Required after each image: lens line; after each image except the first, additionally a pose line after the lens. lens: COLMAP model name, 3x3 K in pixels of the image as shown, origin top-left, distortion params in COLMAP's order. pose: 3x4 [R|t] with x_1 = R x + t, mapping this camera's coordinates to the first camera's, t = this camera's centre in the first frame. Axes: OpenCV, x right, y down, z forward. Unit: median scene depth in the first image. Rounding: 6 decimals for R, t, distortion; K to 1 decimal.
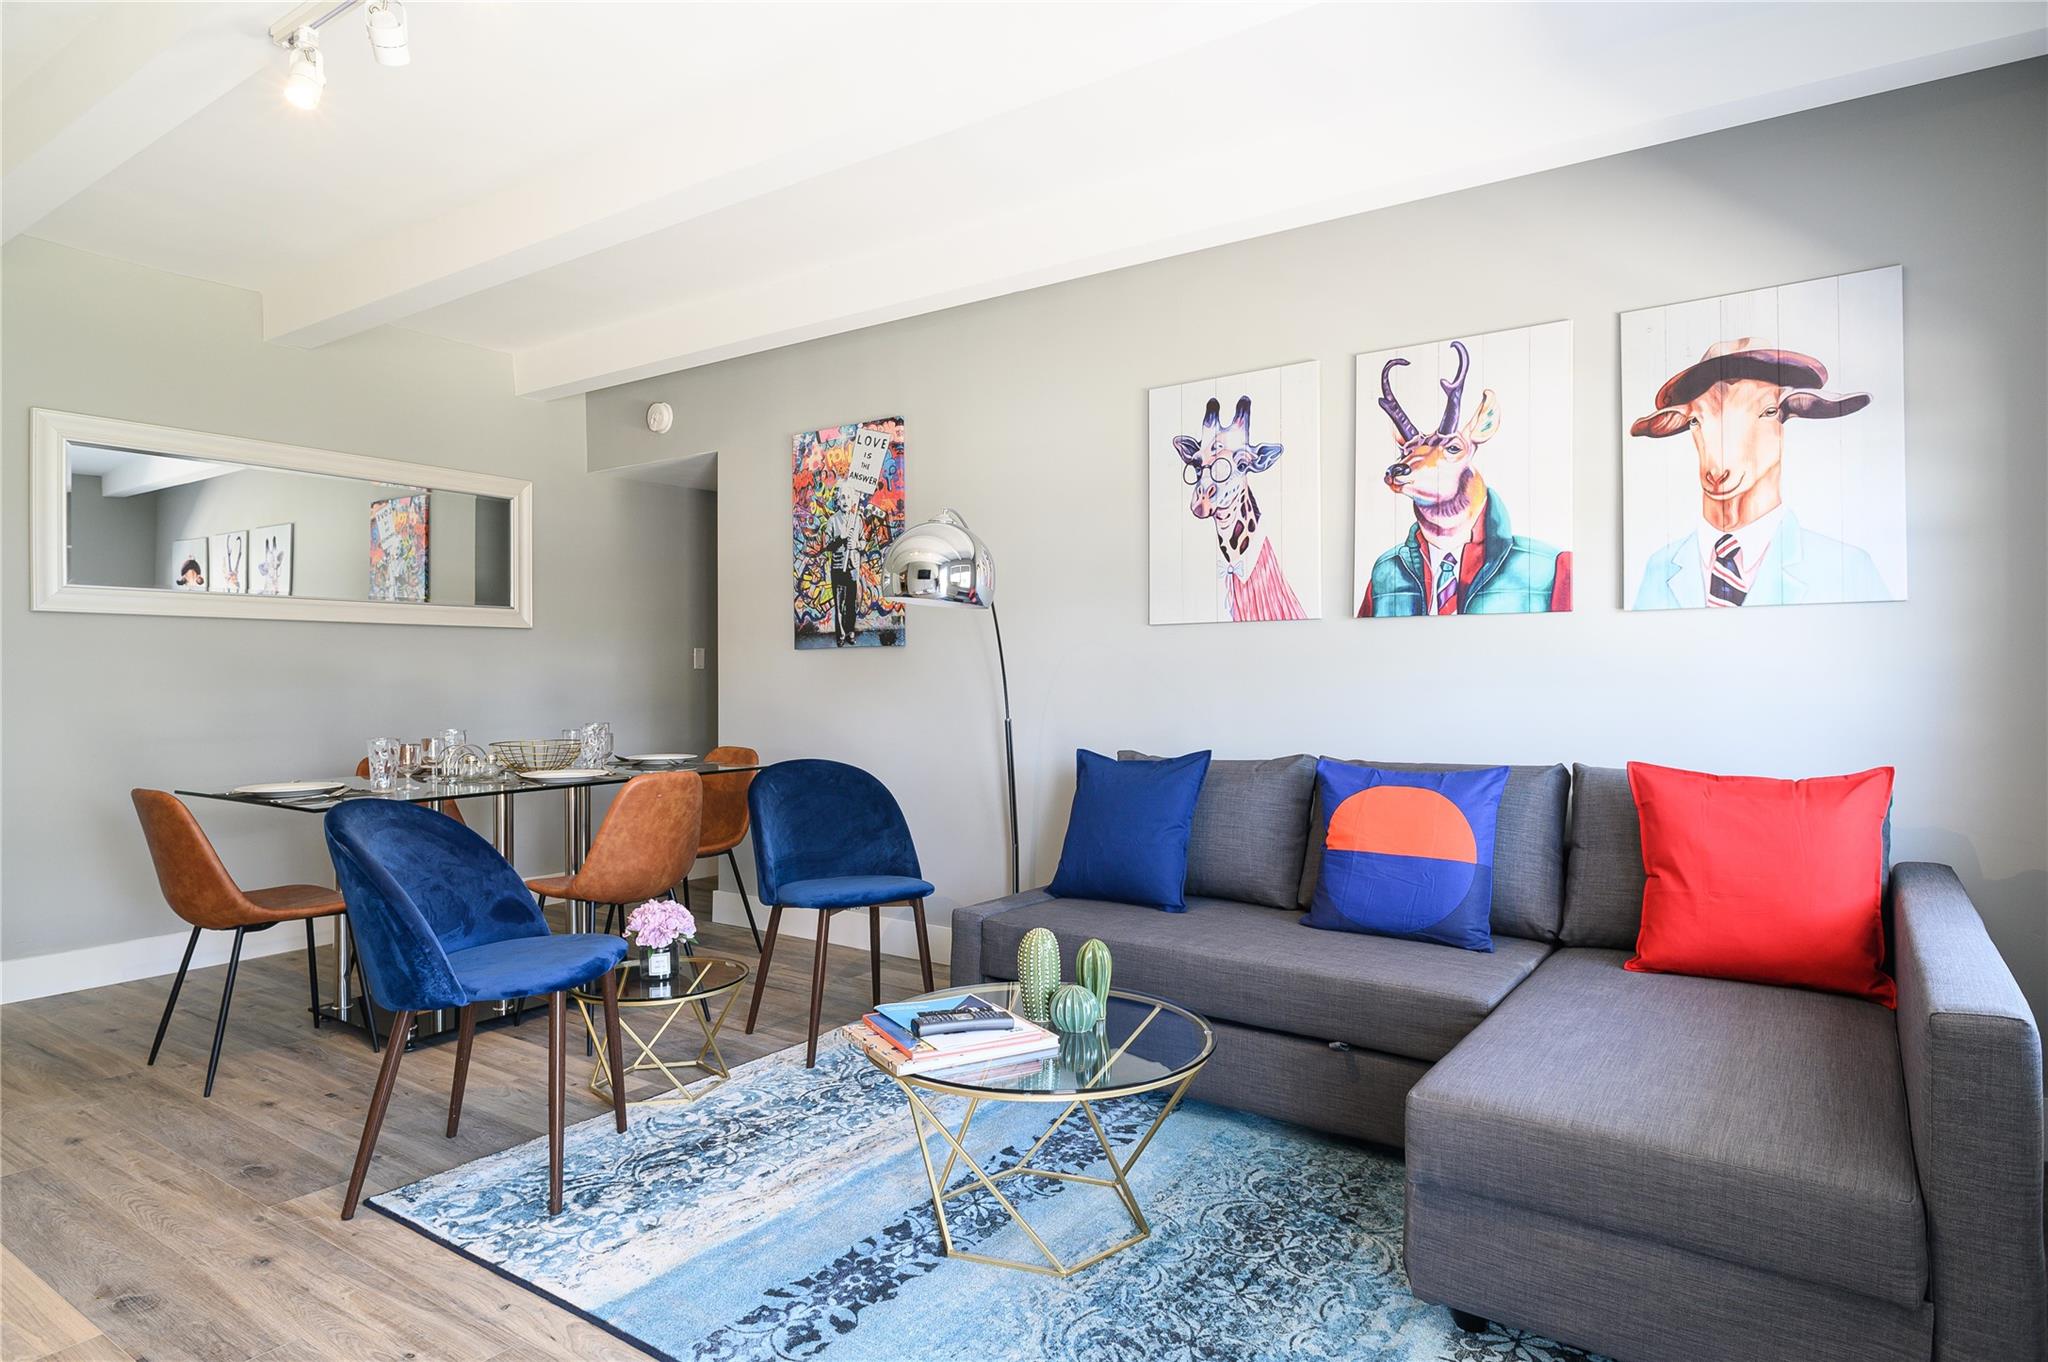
lens RADIAL K [[1154.1, 0, 1024.0], [0, 1154.1, 681.0], [0, 0, 1]] dist [0.002061, -0.006879]
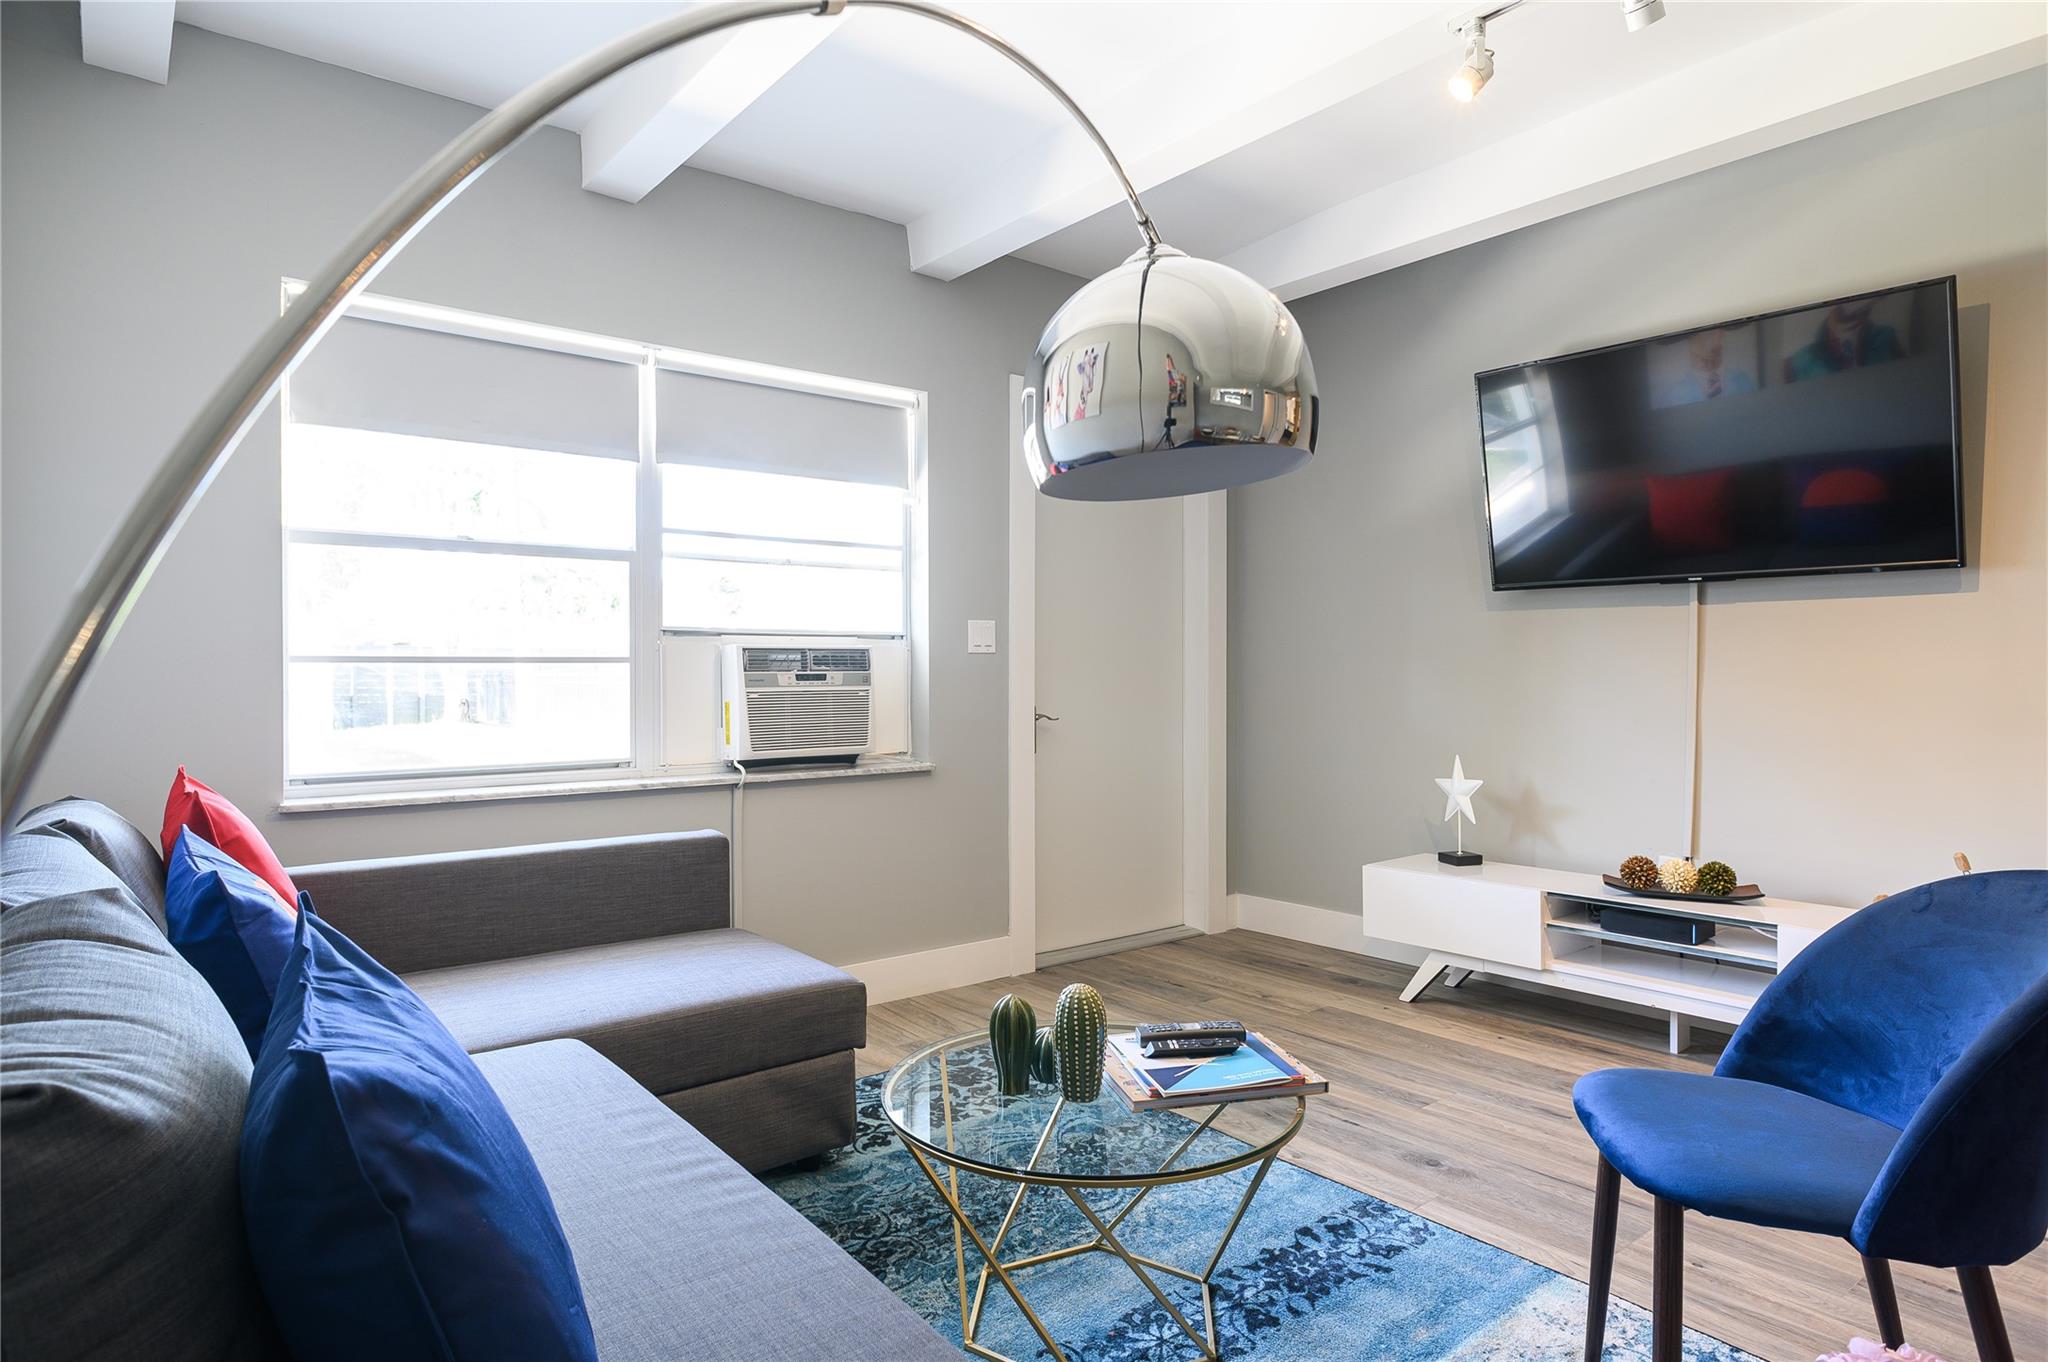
lens RADIAL K [[1140.1, 0, 1018.0], [0, 1140.1, 684.4], [0, 0, 1]] dist [-0.001566, -0.000615]
pose [[-0.955786, 0.000551, 0.294063, -0.128965], [0.005669, 0.999847, 0.016554, -0.002658], [-0.294008, 0.017489, -0.955643, 1.290208]]
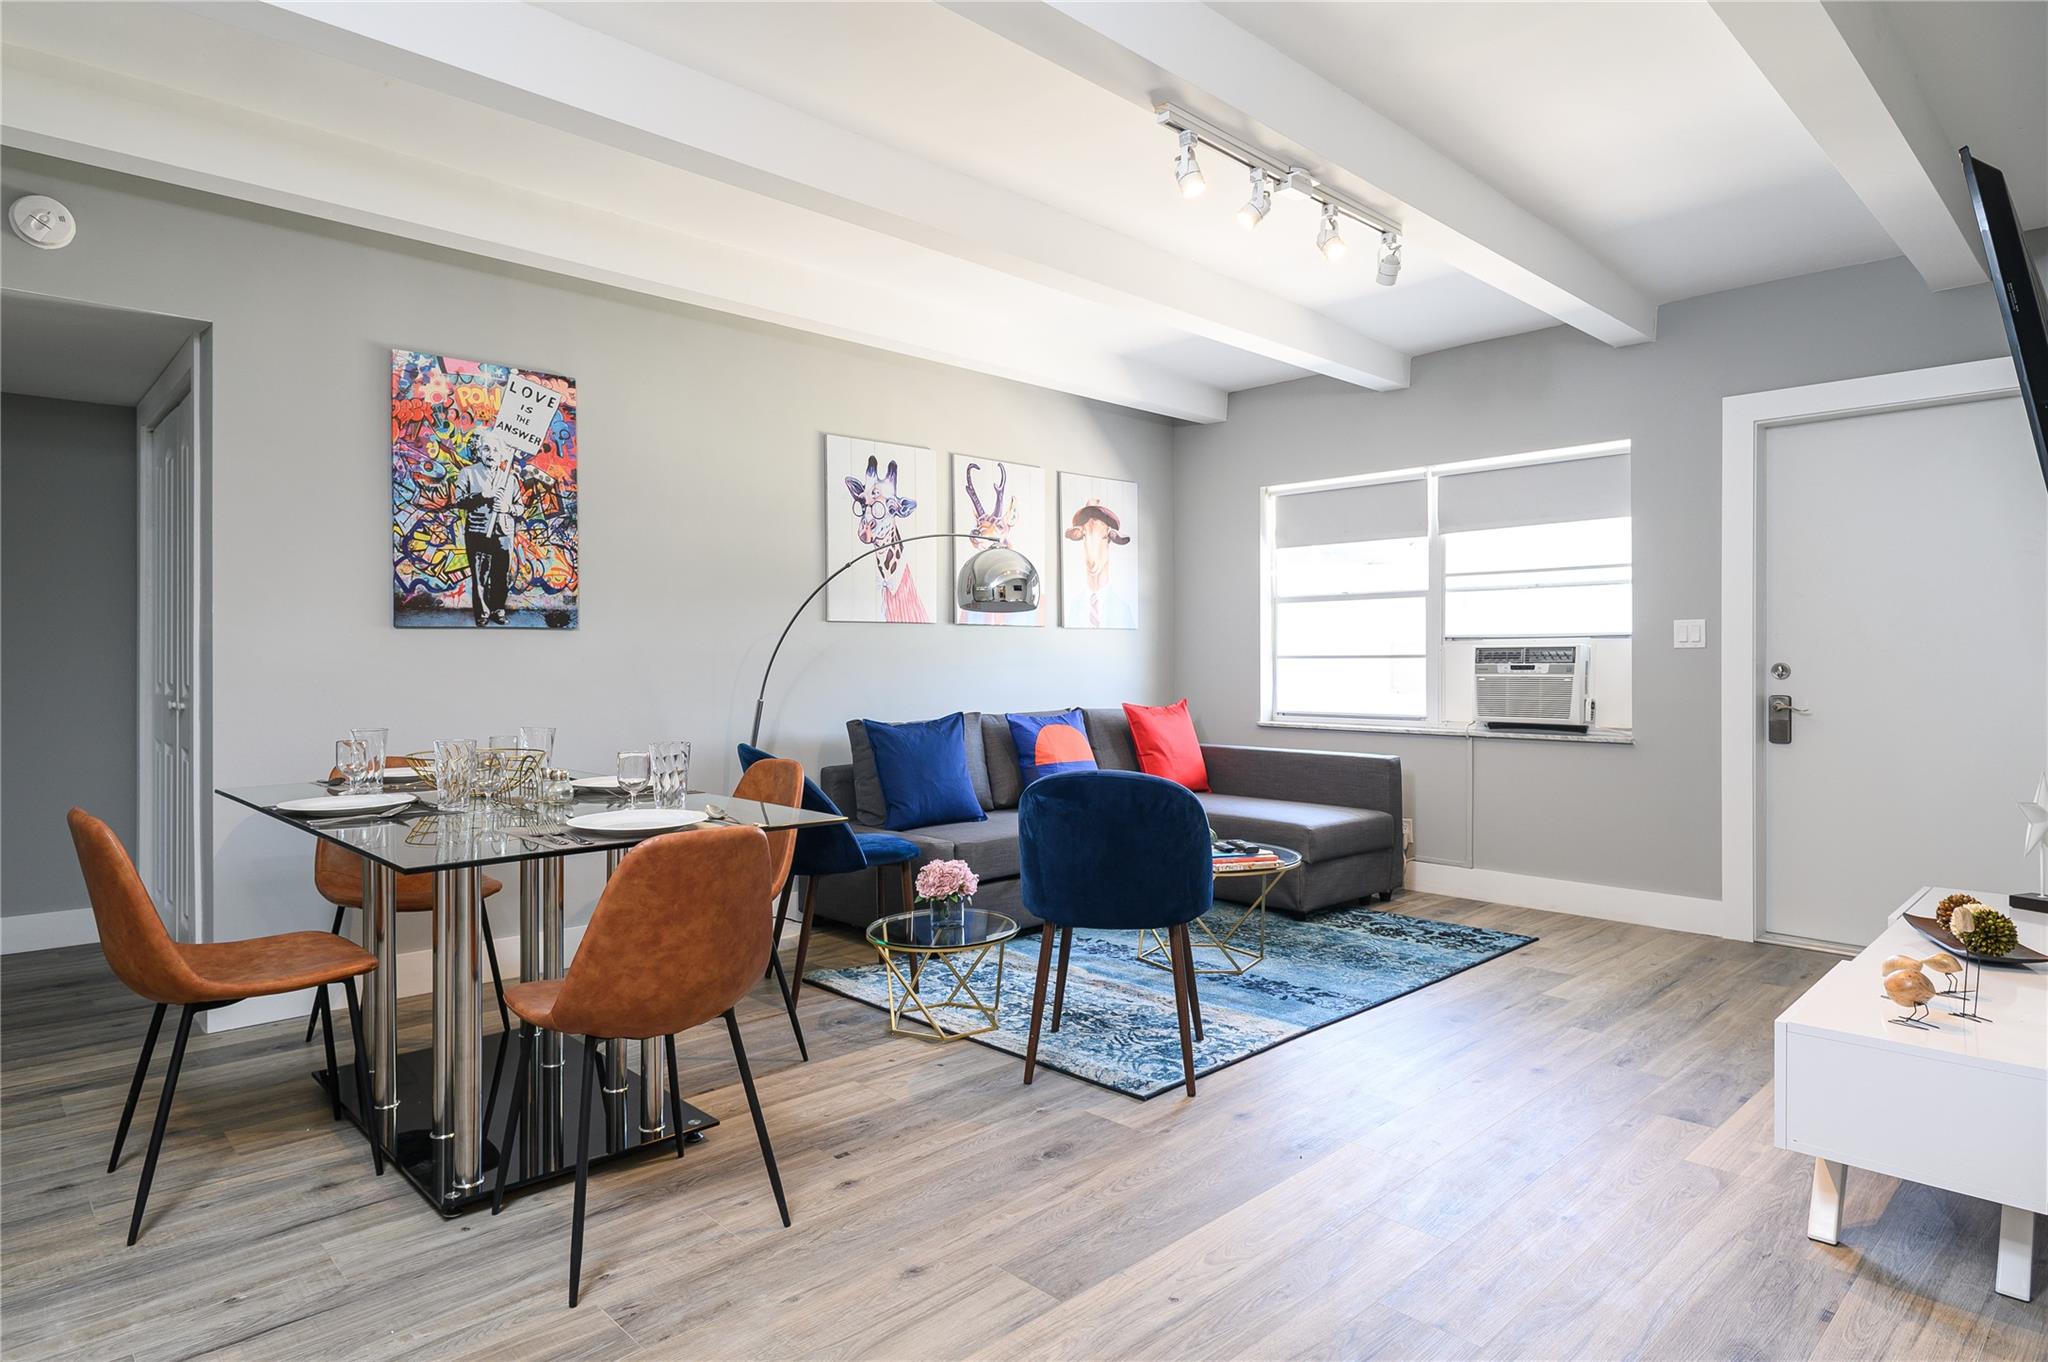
lens RADIAL K [[1155.0, 0, 1019.5], [0, 1155.0, 672.9], [0, 0, 1]] dist [-0.001555, 0.000469]
pose [[0.198381, -0.007406, 0.980097, -1.312194], [0.005206, 0.999965, 0.006503, 0.001046], [-0.980111, 0.003813, 0.198412, 0.658651]]
